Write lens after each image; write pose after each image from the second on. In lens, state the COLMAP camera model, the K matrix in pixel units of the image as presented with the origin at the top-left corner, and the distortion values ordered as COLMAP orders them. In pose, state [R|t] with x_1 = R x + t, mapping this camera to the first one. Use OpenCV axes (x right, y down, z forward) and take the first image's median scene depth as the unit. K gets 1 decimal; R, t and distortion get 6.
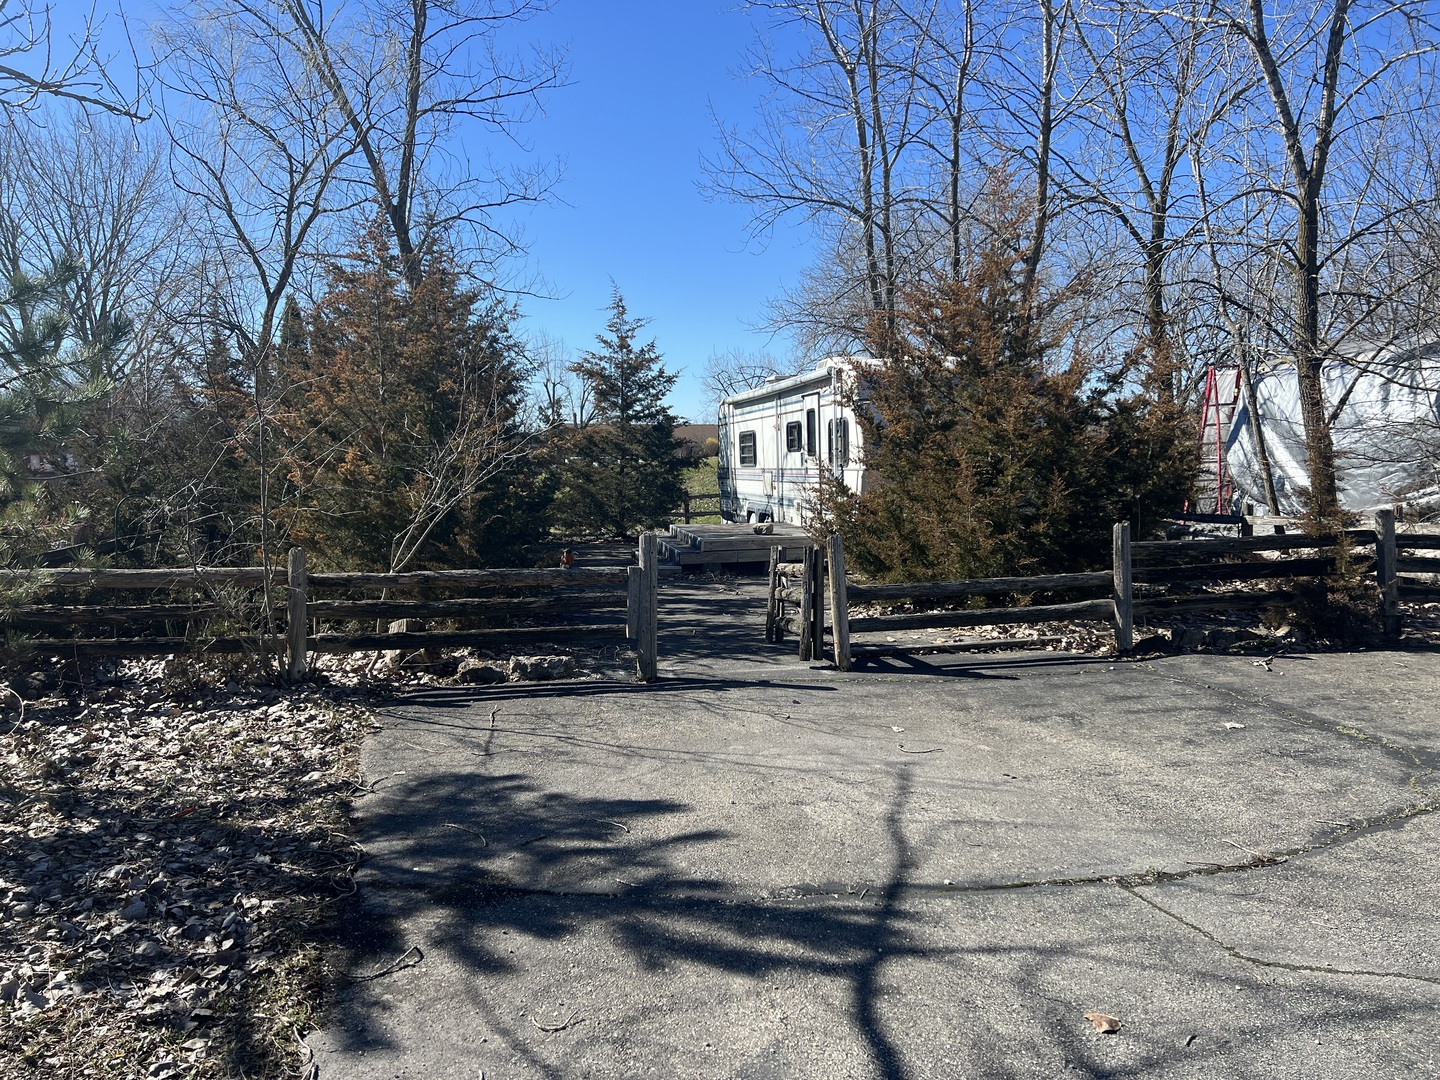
lens RADIAL K [[1076.8, 0, 716.5], [0, 1076.8, 537.0], [0, 0, 1]] dist [0.012949, -0.000118]
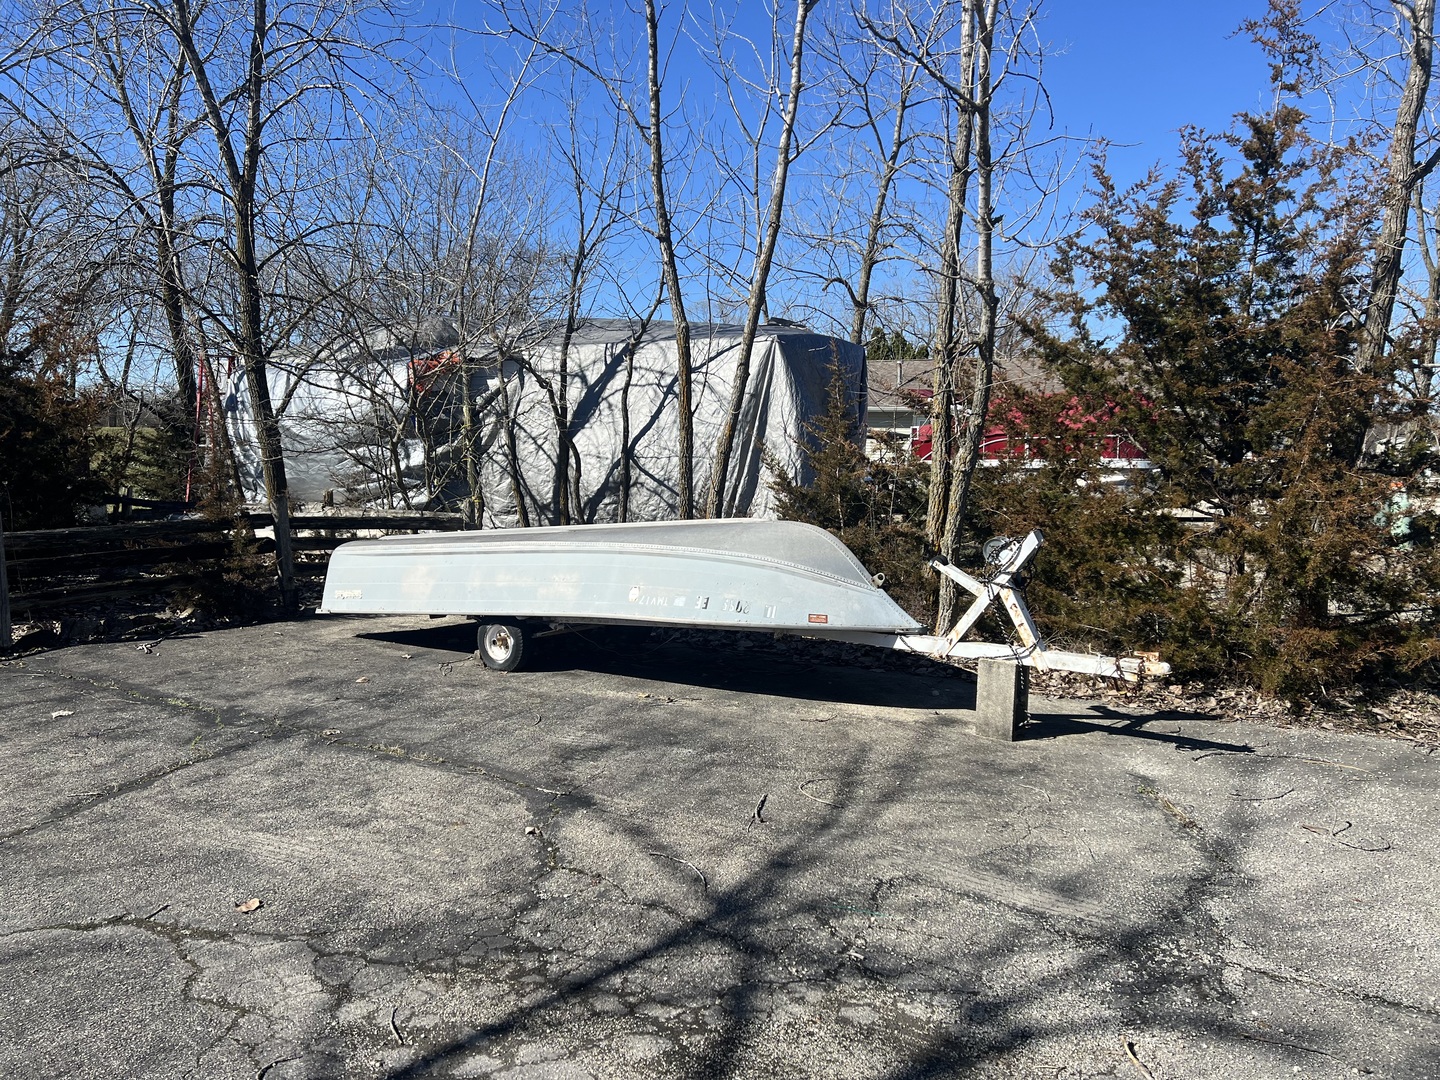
lens RADIAL K [[1076.8, 0, 718.3], [0, 1076.8, 543.8], [0, 0, 1]] dist [0.012949, -0.000118]
pose [[0.719918, -0.048283, 0.692378, 0.179056], [0.037482, 0.998826, 0.030681, 0.007958], [-0.693047, 0.003864, 0.720882, -0.107482]]
